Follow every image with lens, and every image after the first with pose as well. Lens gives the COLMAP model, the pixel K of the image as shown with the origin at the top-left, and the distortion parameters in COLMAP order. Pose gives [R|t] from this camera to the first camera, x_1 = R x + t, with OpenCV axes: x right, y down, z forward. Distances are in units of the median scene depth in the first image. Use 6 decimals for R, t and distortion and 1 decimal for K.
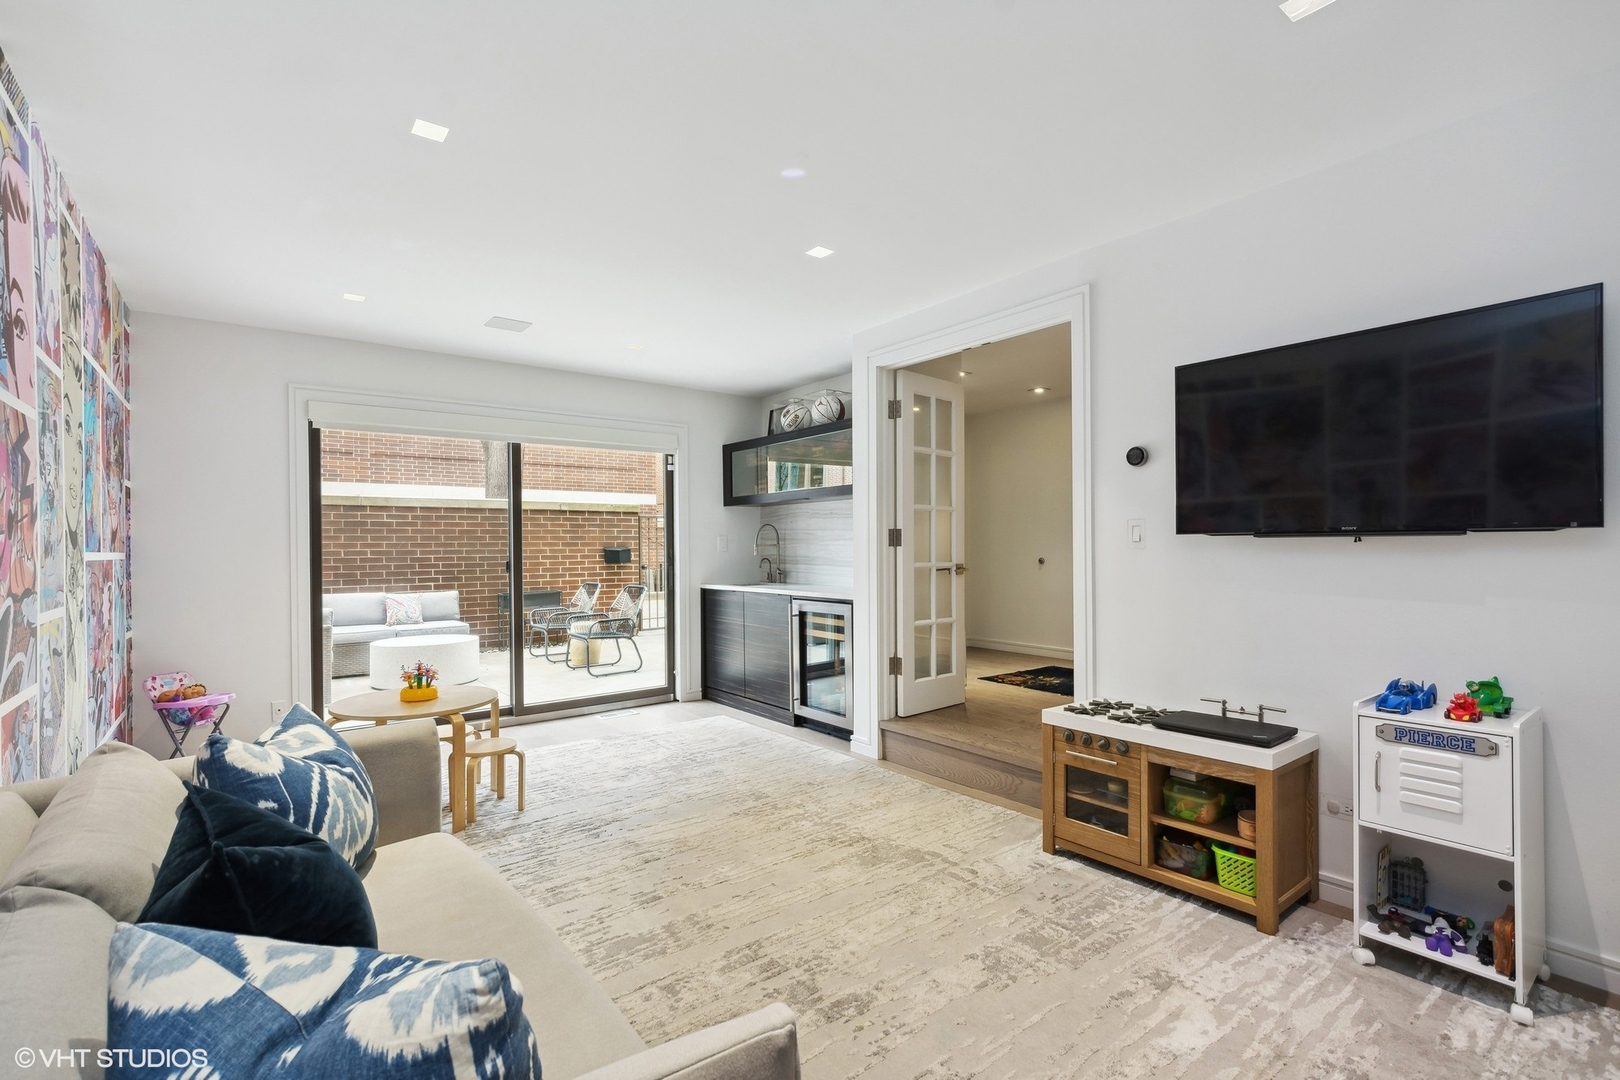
lens RADIAL K [[730.0, 0, 810.0], [0, 730.0, 540.0], [0, 0, 1]] dist [-0.000313, -0.000203]
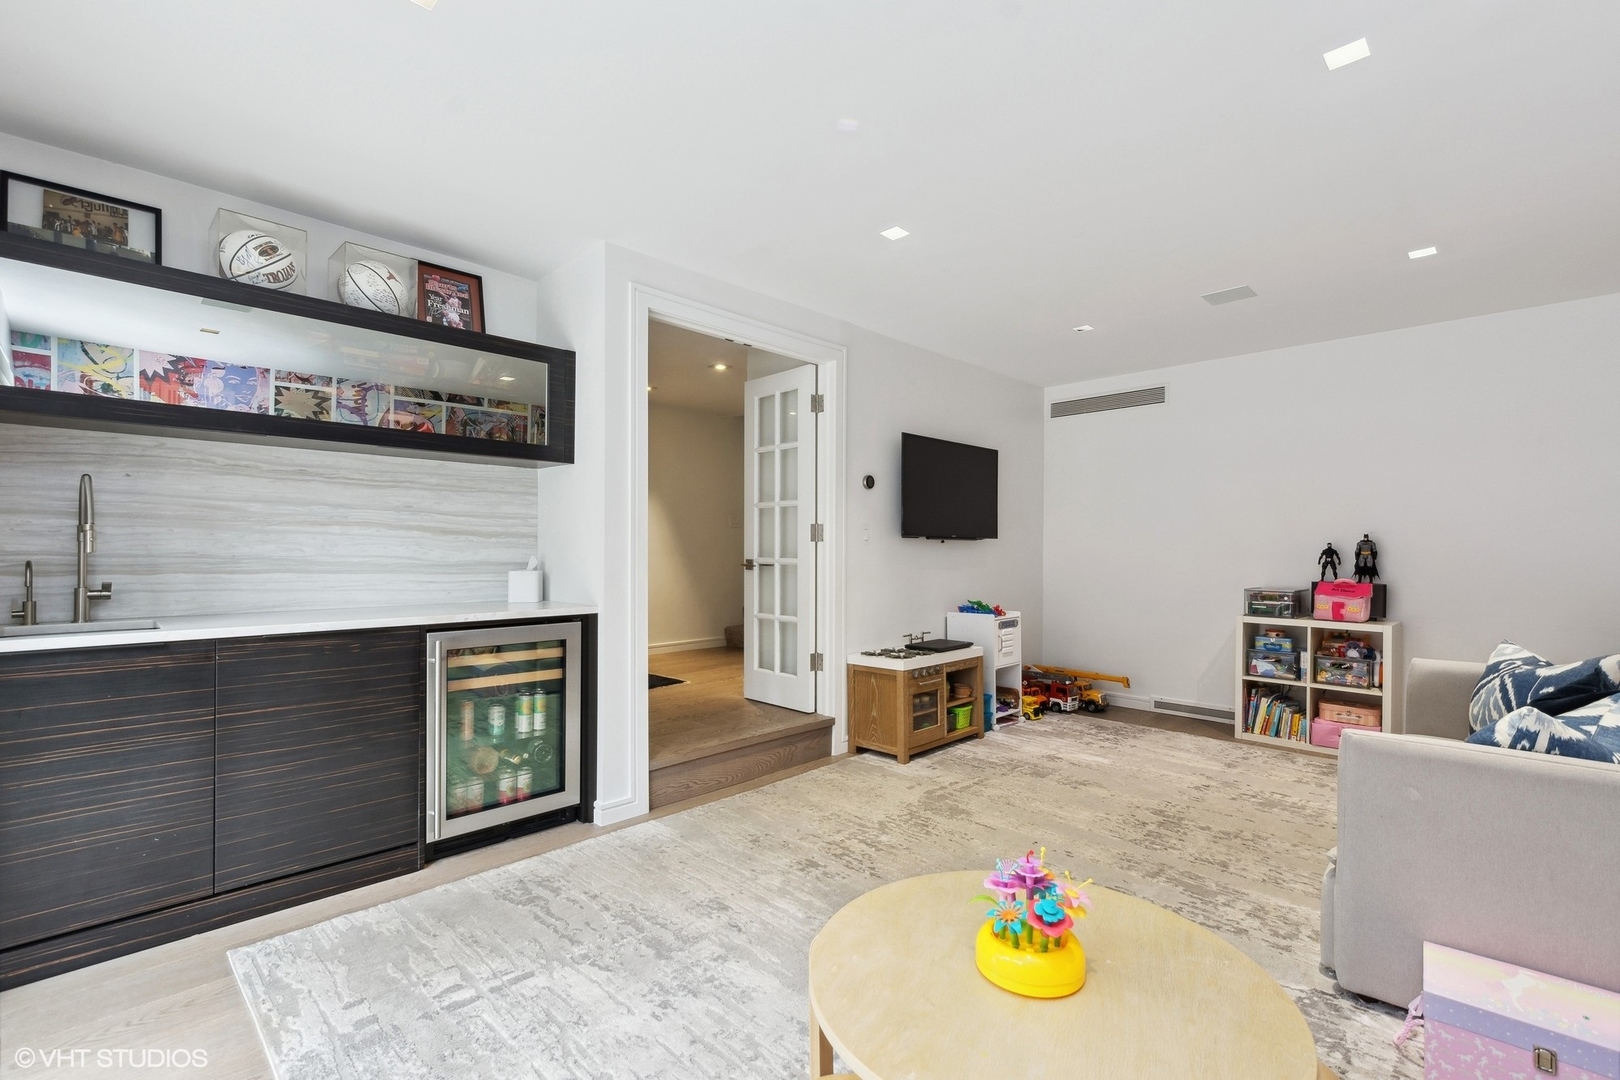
lens RADIAL K [[724.2, 0, 810.0], [0, 724.2, 540.0], [0, 0, 1]] dist [0.021650, -0.000008]
pose [[-0.120765, 0.009400, 0.992637, -1.068166], [-0.020201, 0.999725, -0.011925, 0.022581], [-0.992476, -0.021492, -0.120542, 1.407943]]
